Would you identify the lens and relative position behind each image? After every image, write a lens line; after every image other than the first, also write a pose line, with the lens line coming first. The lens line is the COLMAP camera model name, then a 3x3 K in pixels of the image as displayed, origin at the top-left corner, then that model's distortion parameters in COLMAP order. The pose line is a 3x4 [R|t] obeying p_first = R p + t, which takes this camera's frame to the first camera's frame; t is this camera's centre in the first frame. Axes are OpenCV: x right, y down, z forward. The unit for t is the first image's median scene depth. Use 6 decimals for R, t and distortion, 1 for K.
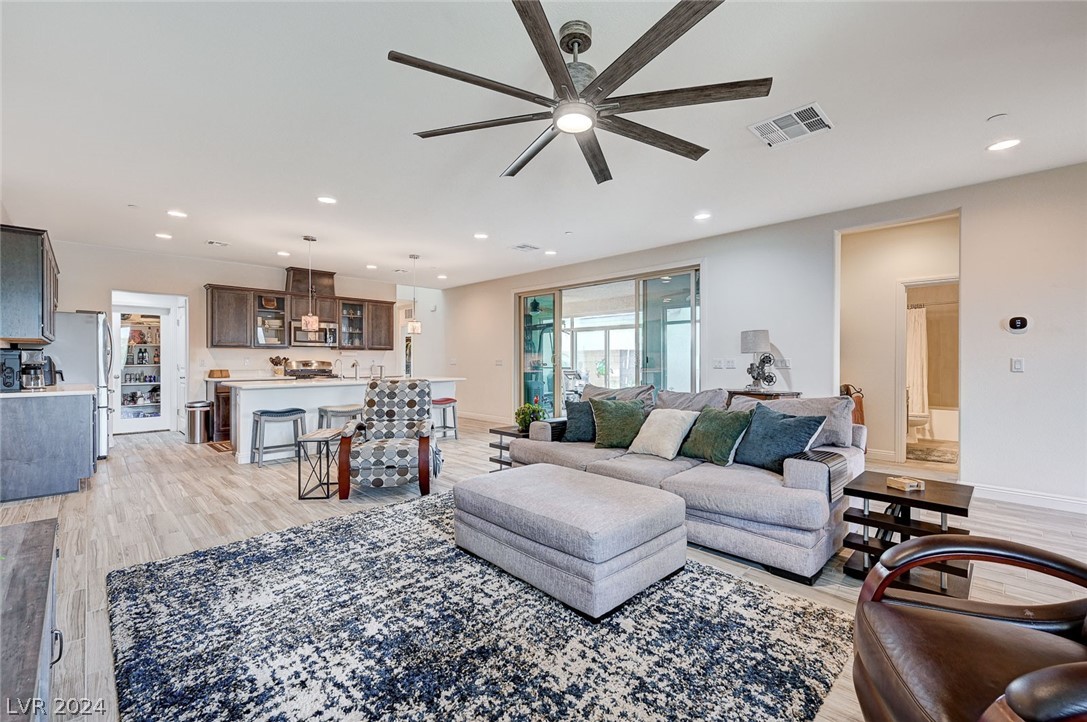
lens RADIAL K [[457.4, 0, 543.5], [0, 457.4, 361.0], [0, 0, 1]] dist [0.001265, 0.000094]
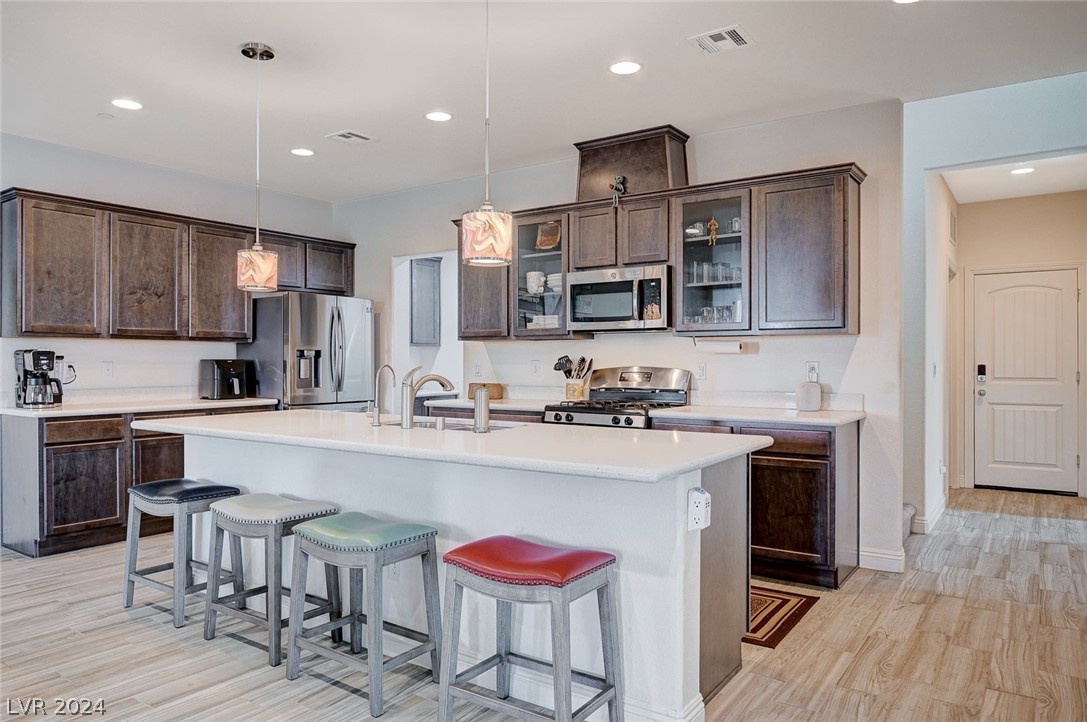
lens RADIAL K [[728.8, 0, 543.5], [0, 728.8, 361.0], [0, 0, 1]] dist [-0.003602, -0.002333]
pose [[0.172850, 0.002947, -0.984944, 0.100821], [-0.005802, 0.999981, 0.001974, -0.006693], [0.984931, 0.005373, 0.172864, 0.853671]]
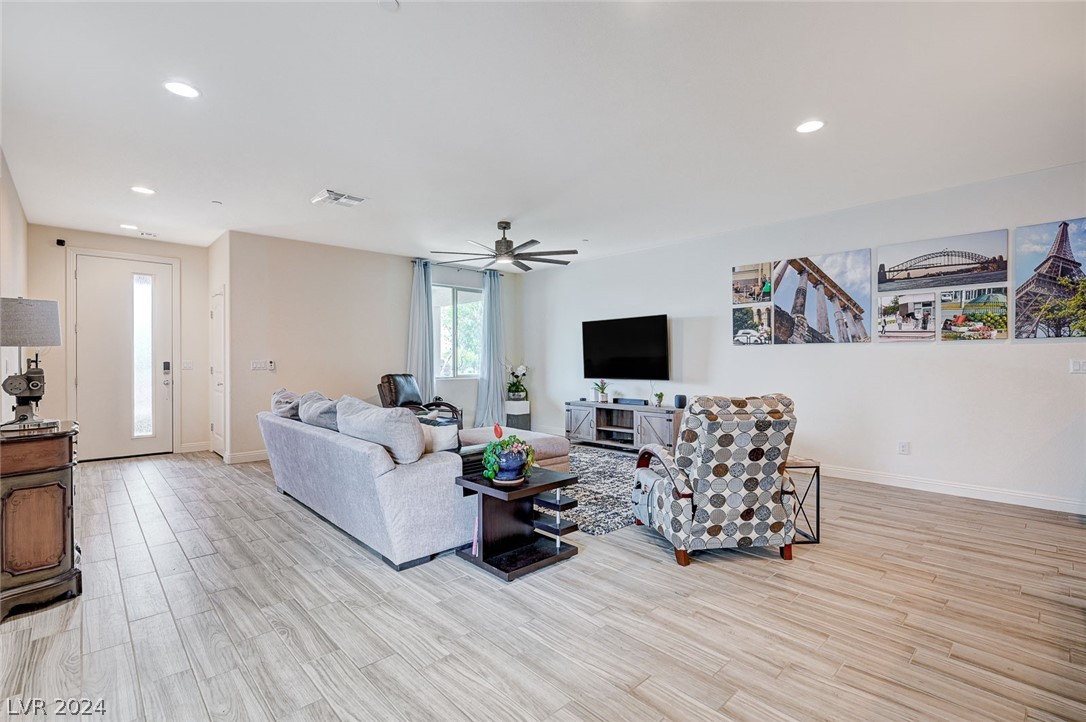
lens RADIAL K [[484.6, 0, 543.0], [0, 484.6, 361.0], [0, 0, 1]] dist [-0.001433, -0.000256]
pose [[-0.999624, 0.002581, 0.027299, -0.057210], [0.002735, 0.999981, 0.005605, -0.004314], [-0.027284, 0.005678, -0.999612, 1.001976]]
